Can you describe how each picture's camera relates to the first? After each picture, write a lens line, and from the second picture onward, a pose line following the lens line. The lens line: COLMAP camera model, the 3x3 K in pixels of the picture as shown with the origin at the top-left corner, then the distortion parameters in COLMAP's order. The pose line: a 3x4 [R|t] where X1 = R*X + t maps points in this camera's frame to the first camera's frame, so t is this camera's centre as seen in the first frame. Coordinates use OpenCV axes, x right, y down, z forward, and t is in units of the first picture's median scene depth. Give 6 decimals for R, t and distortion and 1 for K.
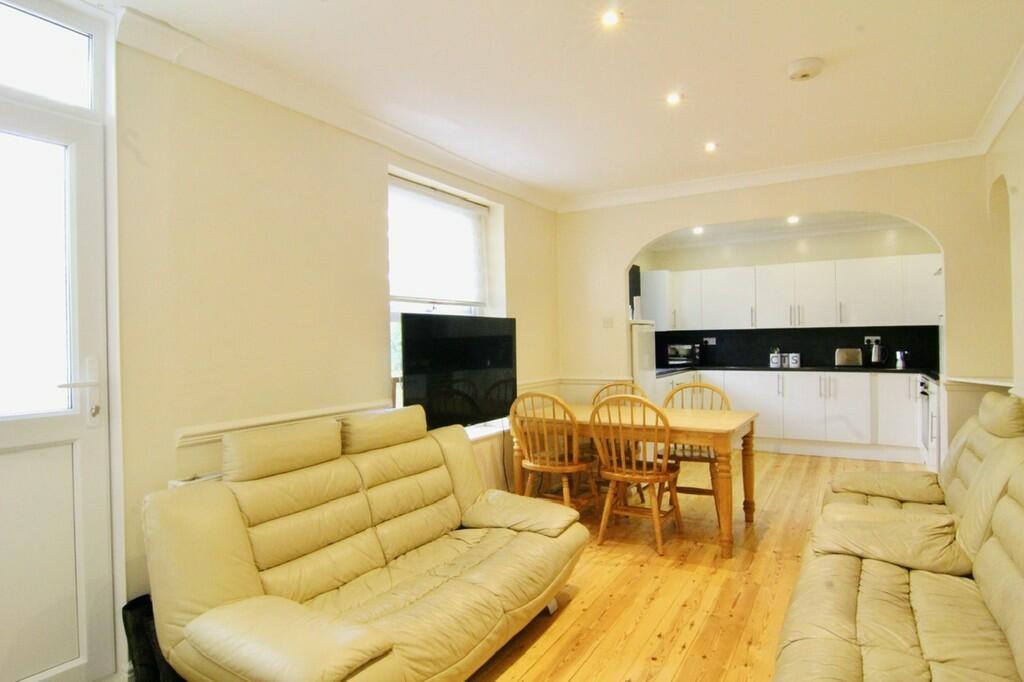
lens RADIAL K [[583.2, 0, 510.9], [0, 583.2, 337.6], [0, 0, 1]] dist [-0.000918, -0.000735]
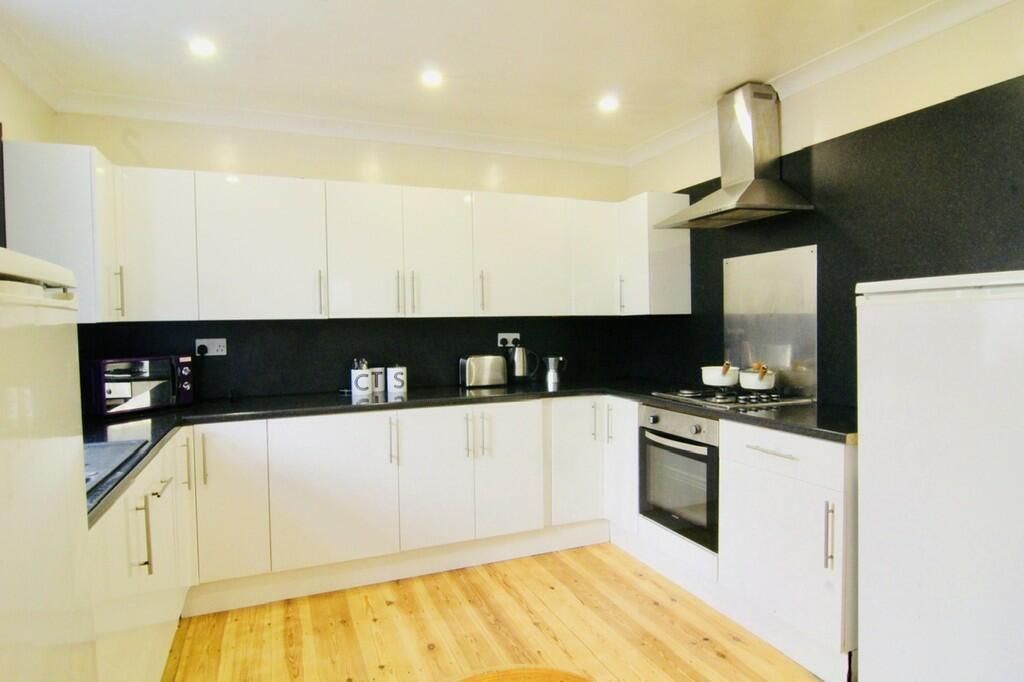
lens RADIAL K [[583.2, 0, 508.7], [0, 583.2, 334.6], [0, 0, 1]] dist [-0.000918, -0.000735]
pose [[0.596405, -0.011272, 0.802605, 0.139186], [0.008367, 0.999934, 0.007826, -0.004797], [-0.802640, 0.002048, 0.596460, 0.621350]]
